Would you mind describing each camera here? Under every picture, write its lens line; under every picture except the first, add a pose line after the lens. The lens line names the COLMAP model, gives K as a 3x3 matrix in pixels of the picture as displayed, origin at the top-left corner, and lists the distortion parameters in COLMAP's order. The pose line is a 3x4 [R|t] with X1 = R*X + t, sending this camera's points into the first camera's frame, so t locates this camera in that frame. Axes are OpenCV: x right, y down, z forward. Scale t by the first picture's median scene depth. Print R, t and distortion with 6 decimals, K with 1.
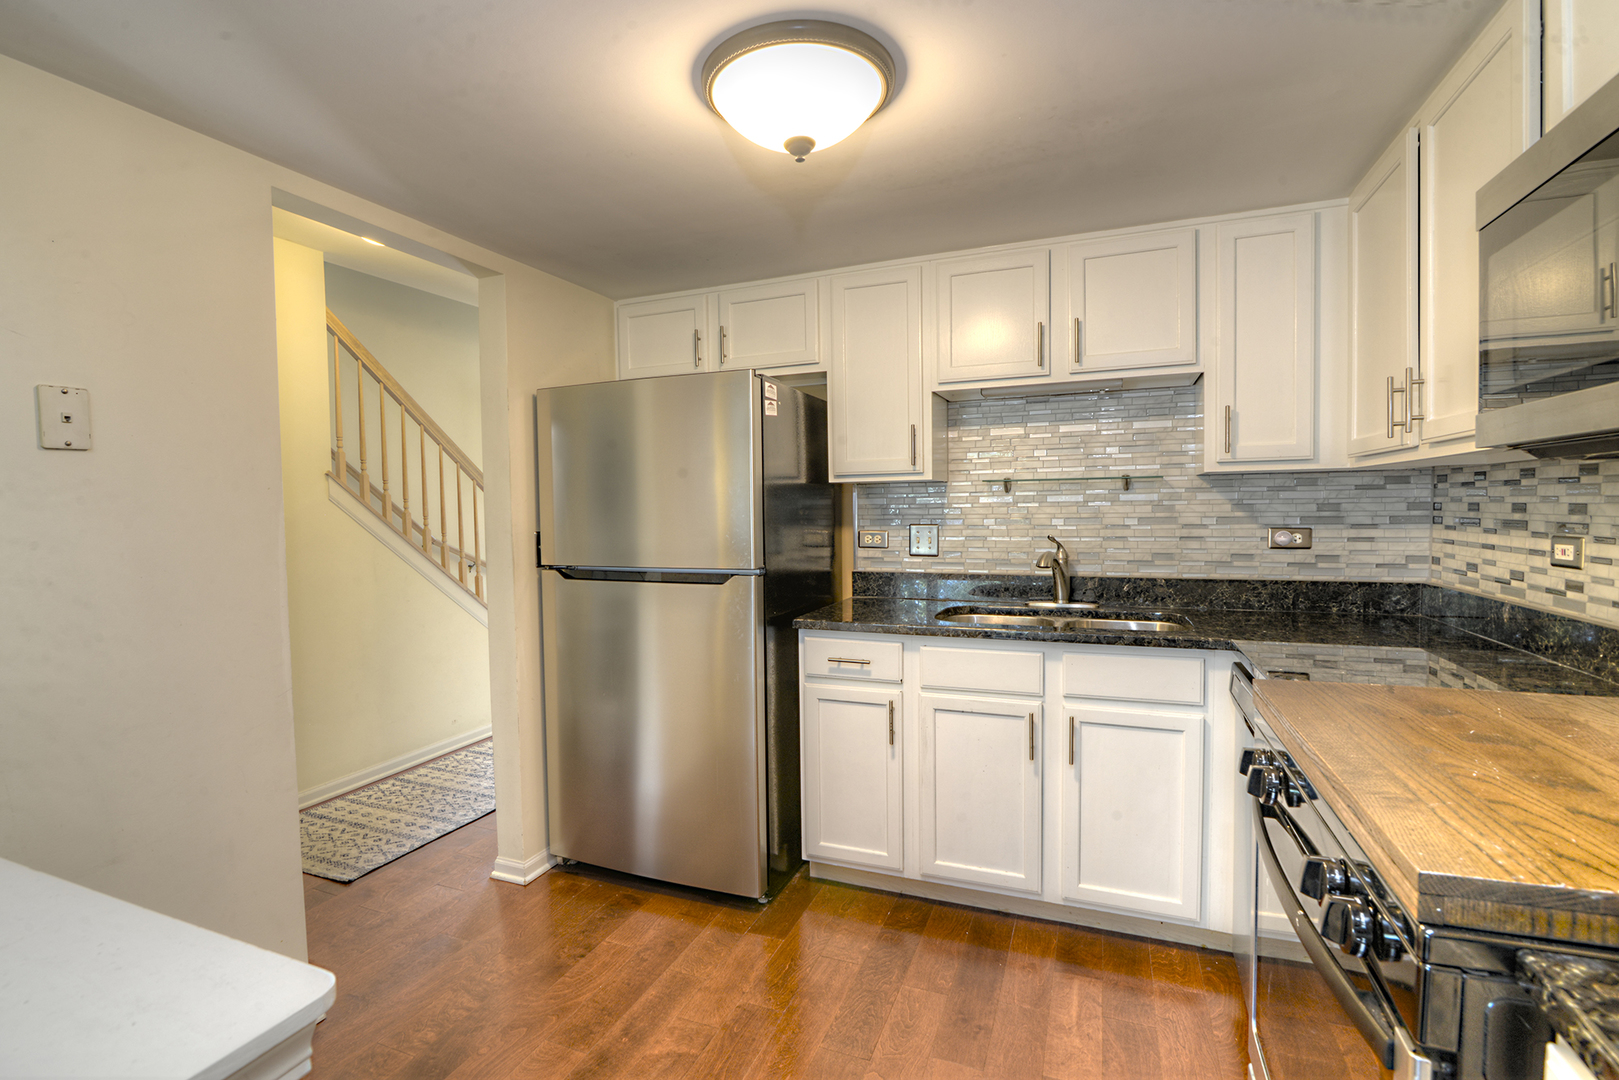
lens RADIAL K [[743.8, 0, 805.9], [0, 743.8, 534.9], [0, 0, 1]] dist [0.000081, -0.000127]
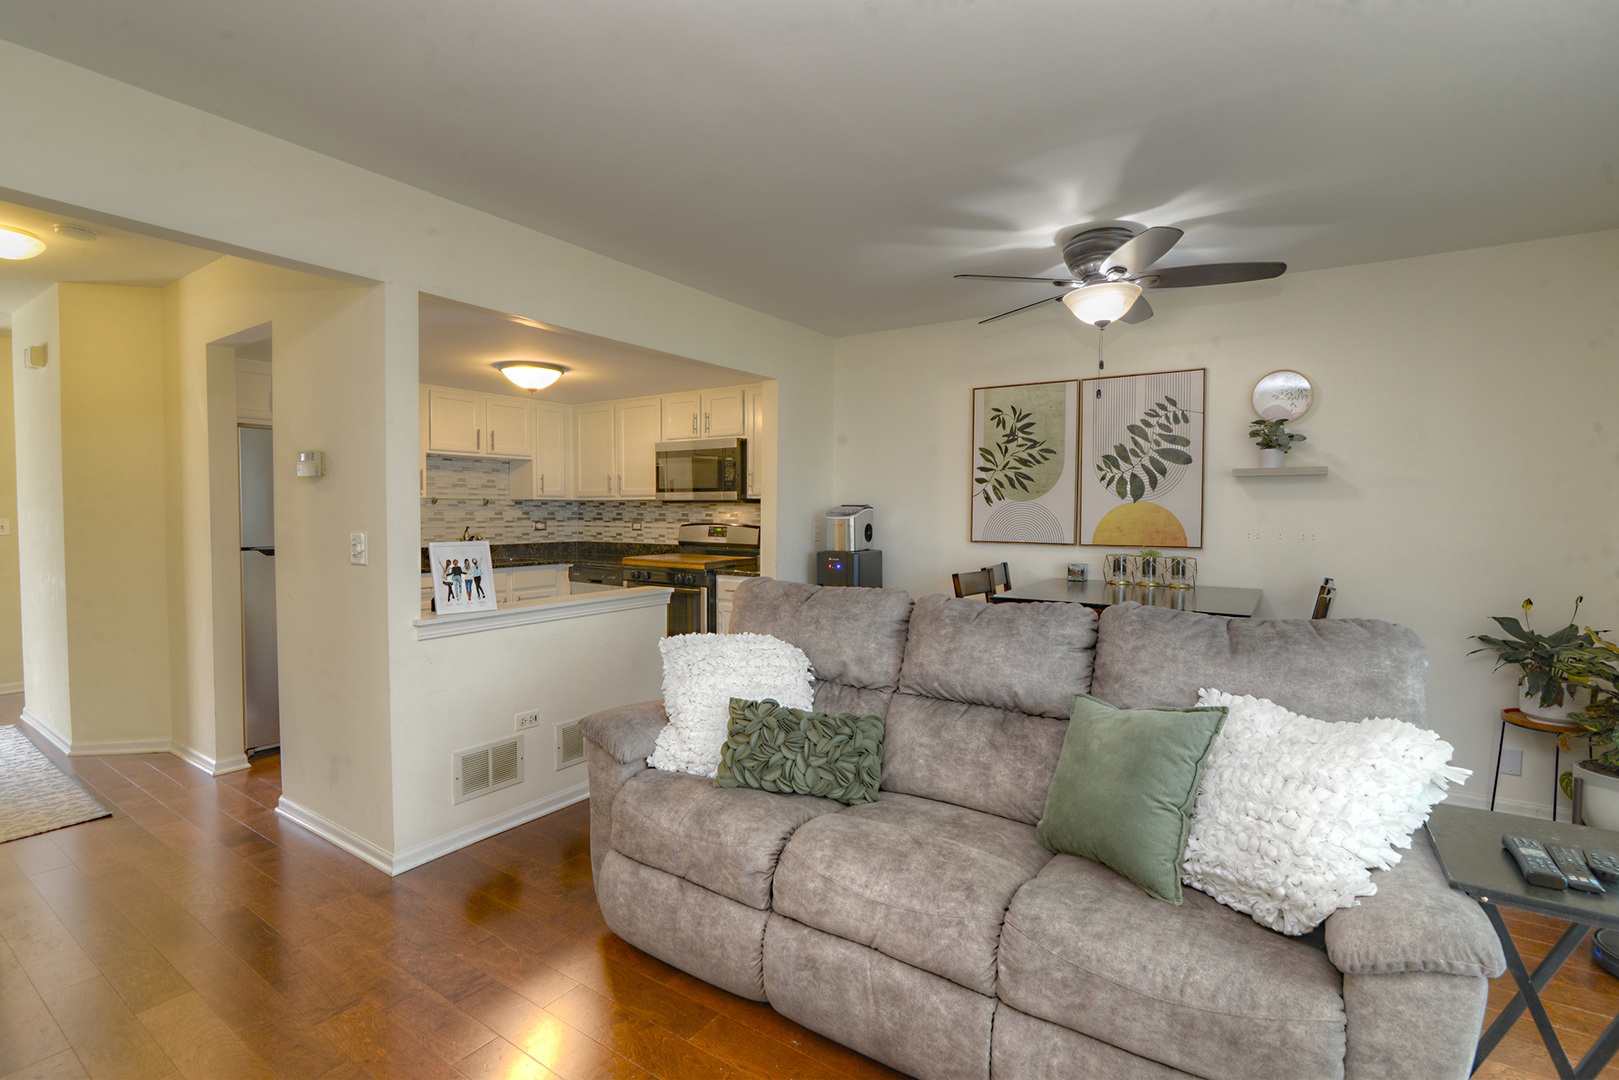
lens RADIAL K [[743.8, 0, 804.2], [0, 743.8, 539.5], [0, 0, 1]] dist [0.000081, -0.000127]
pose [[0.206078, -0.023763, 0.978247, -1.649655], [0.032709, 0.999314, 0.017385, 0.035426], [-0.977989, 0.028415, 0.206714, -0.397807]]
